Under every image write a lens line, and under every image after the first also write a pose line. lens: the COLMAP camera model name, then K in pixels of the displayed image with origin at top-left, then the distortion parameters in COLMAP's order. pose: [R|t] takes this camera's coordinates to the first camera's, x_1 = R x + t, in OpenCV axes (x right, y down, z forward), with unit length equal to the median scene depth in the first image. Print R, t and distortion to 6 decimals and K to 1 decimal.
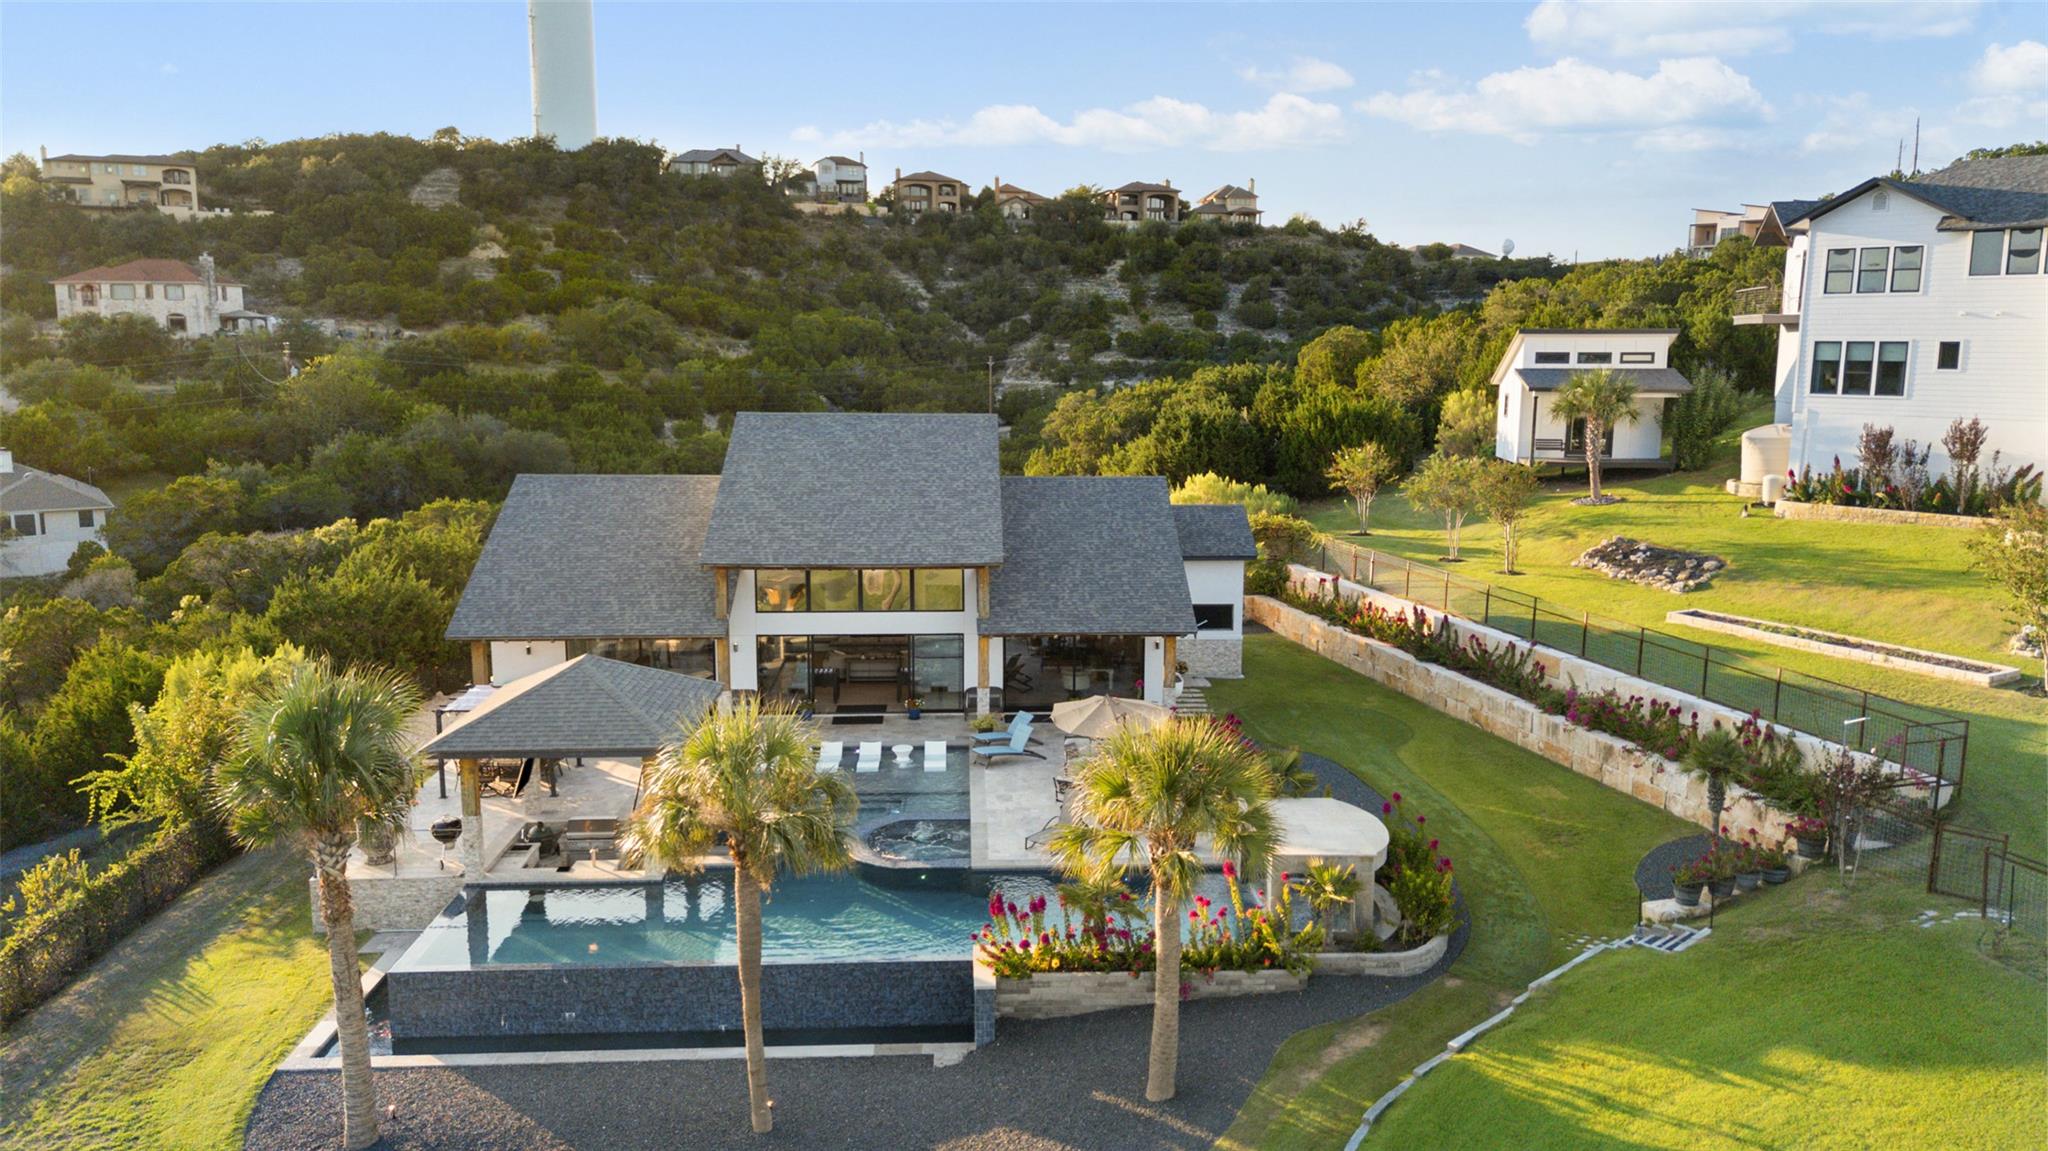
lens RADIAL K [[1554.6, 0, 1024.0], [0, 1554.6, 575.5], [0, 0, 1]] dist [0.209279, -0.386655]
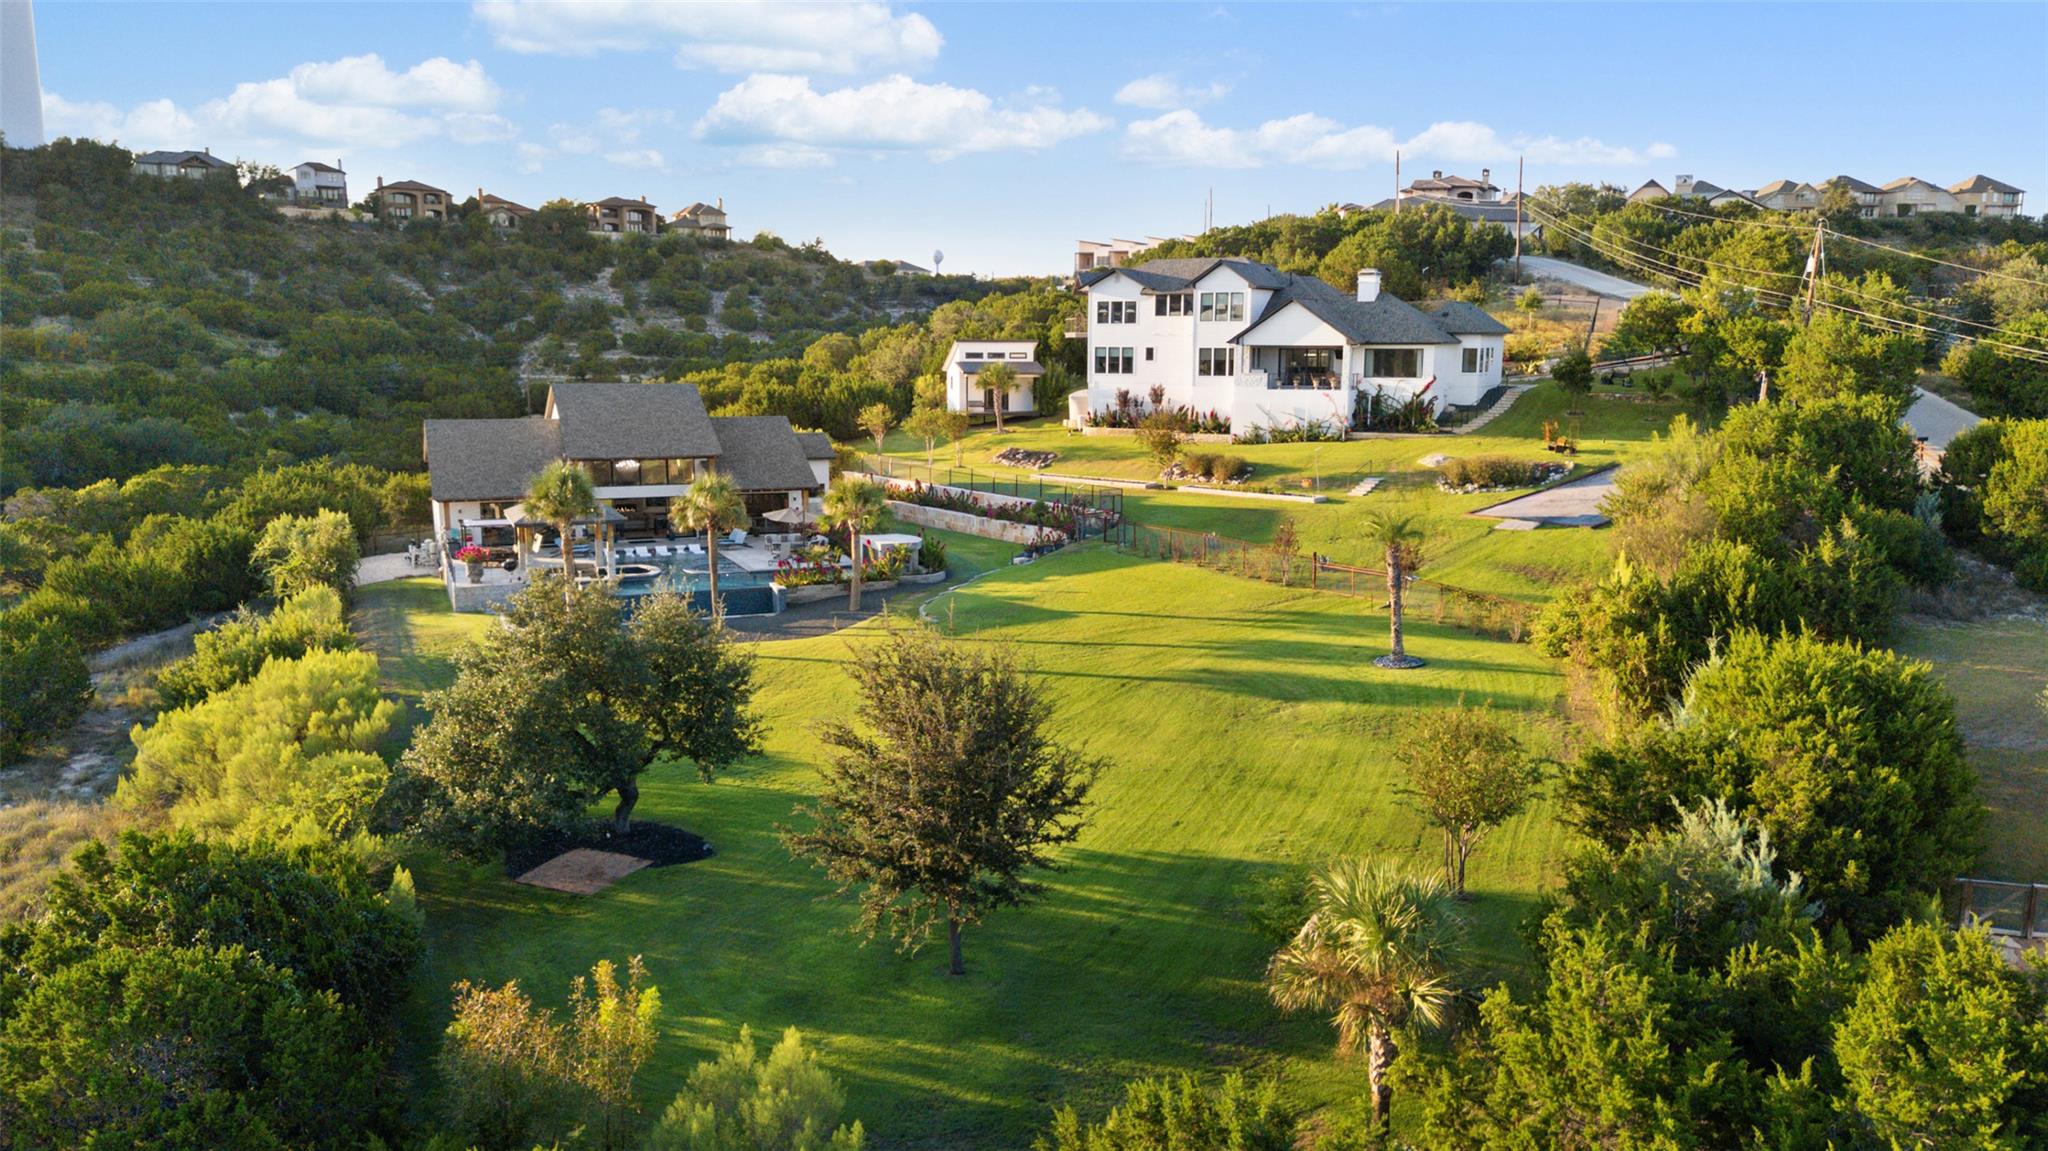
lens RADIAL K [[1561.0, 0, 1024.0], [0, 1561.0, 575.5], [0, 0, 1]] dist [0.006083, 0.070763]
pose [[0.940786, -0.050411, 0.335233, -0.055507], [0.050003, 0.998700, 0.009853, 0.024518], [-0.335294, 0.007493, 0.942084, -0.172529]]
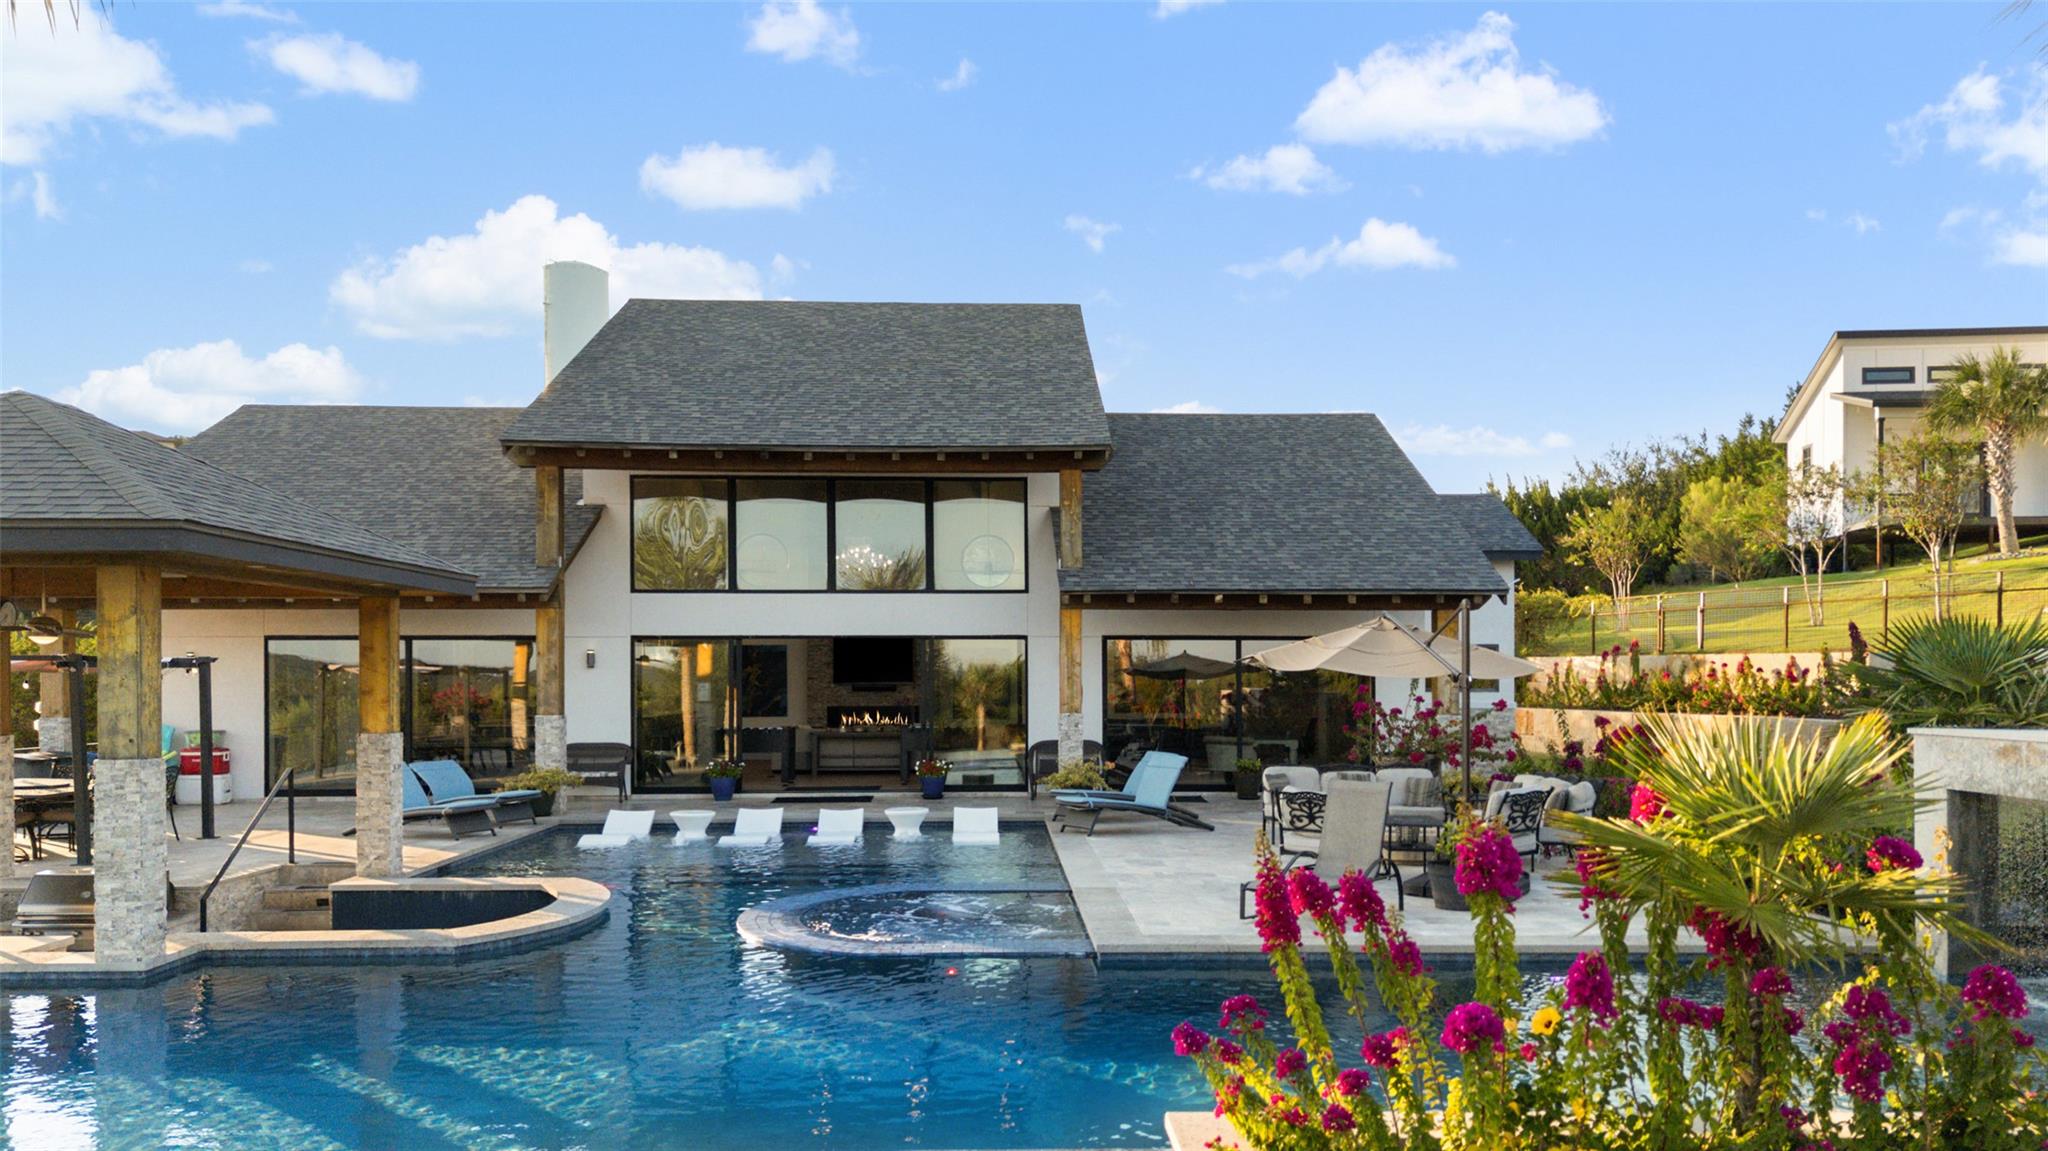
lens RADIAL K [[1634.3, 0, 1024.0], [0, 1634.3, 575.5], [0, 0, 1]] dist [0.054751, -0.000496]
pose [[0.999713, -0.011536, -0.020997, -0.005062], [0.006792, 0.976947, -0.213372, 0.023843], [0.022974, 0.213168, 0.976745, 0.082368]]
